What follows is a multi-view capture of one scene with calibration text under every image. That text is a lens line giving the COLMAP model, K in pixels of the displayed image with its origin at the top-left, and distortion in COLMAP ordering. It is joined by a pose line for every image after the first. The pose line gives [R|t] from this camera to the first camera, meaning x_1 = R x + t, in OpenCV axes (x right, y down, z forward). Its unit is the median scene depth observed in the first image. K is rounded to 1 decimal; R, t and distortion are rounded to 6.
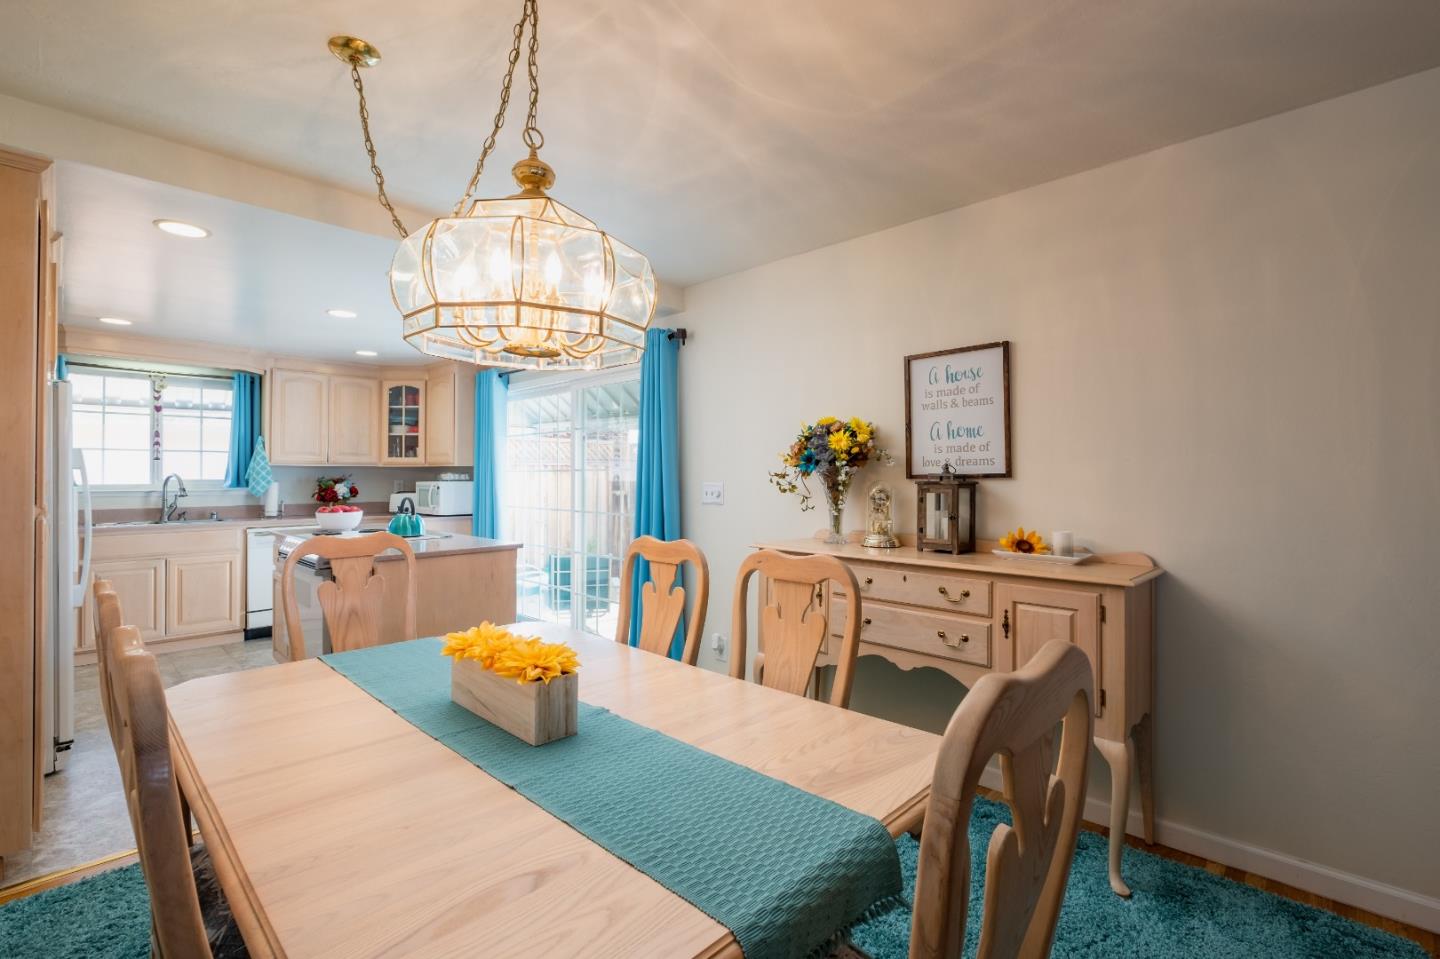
lens RADIAL K [[642.0, 0, 732.1], [0, 642.0, 471.2], [0, 0, 1]] dist [-0.005228, -0.000987]
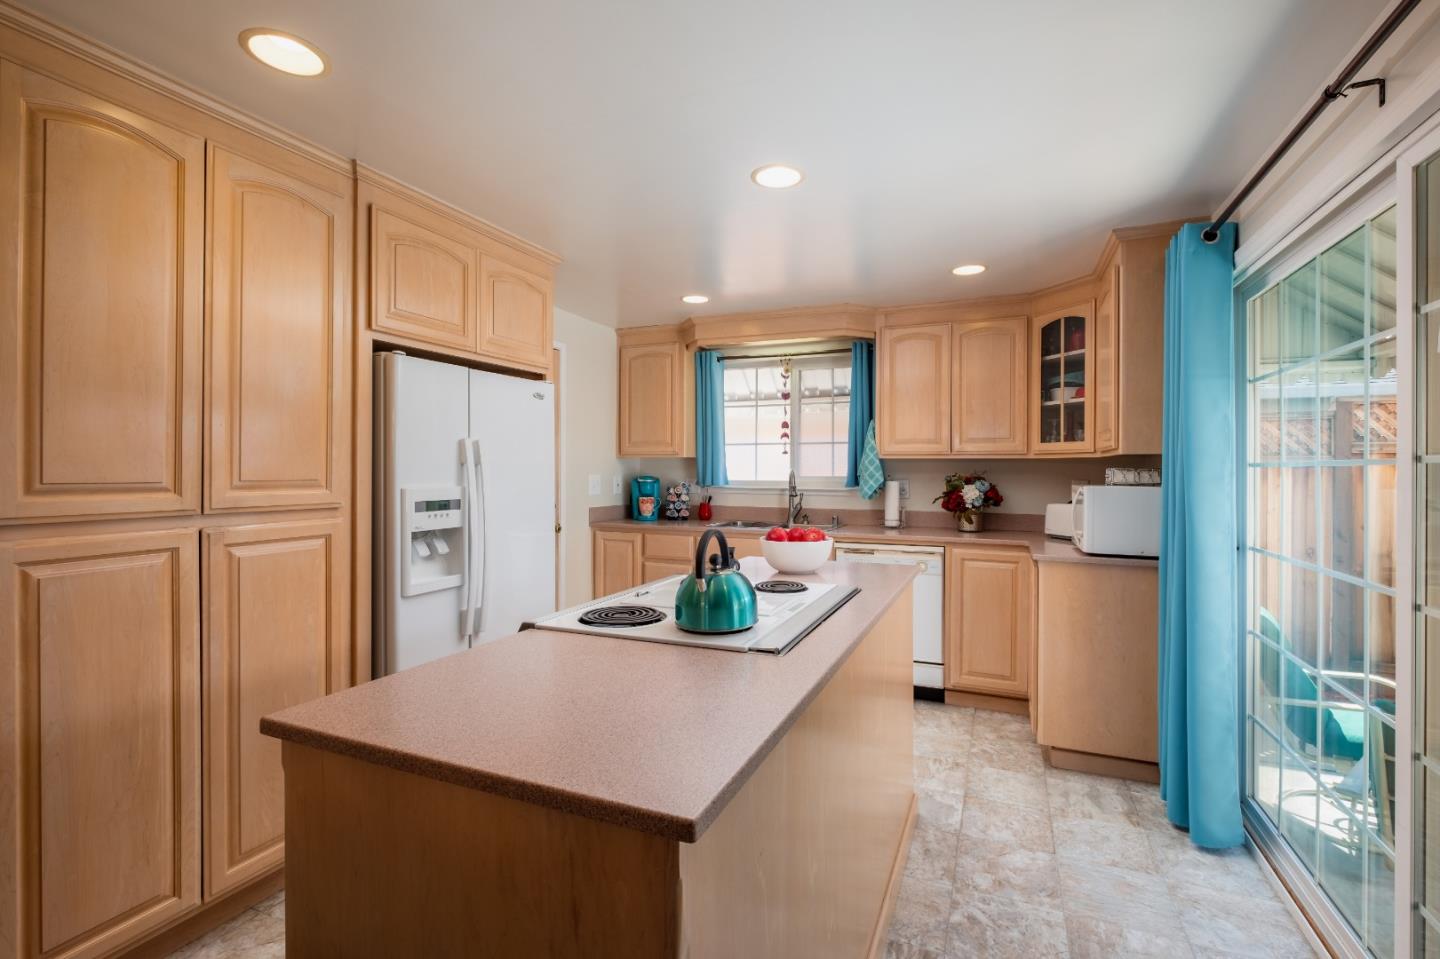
lens RADIAL K [[642.0, 0, 732.1], [0, 642.0, 471.2], [0, 0, 1]] dist [-0.005228, -0.000987]
pose [[0.352480, 0.003997, -0.935811, -0.081780], [0.002701, 0.999982, 0.005288, 0.001239], [0.935816, -0.004391, 0.352463, 0.576131]]
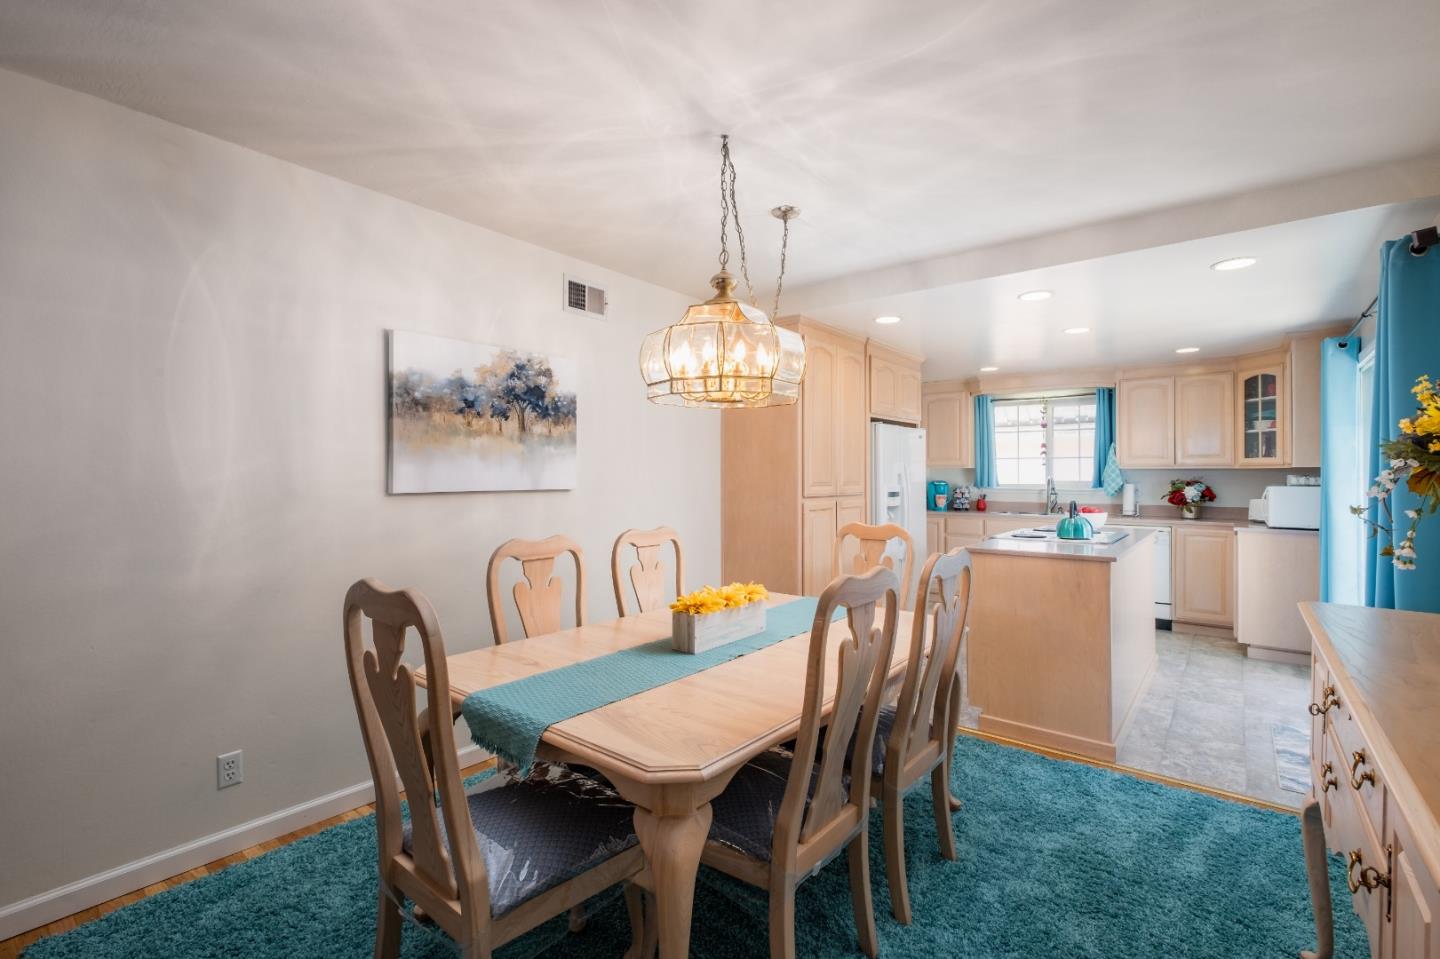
lens RADIAL K [[642.0, 0, 732.1], [0, 642.0, 471.2], [0, 0, 1]] dist [-0.005228, -0.000987]
pose [[0.091276, -0.004724, -0.995814, 0.315996], [0.005880, 0.999974, -0.004205, -0.003905], [0.995808, -0.005471, 0.091301, 0.235902]]
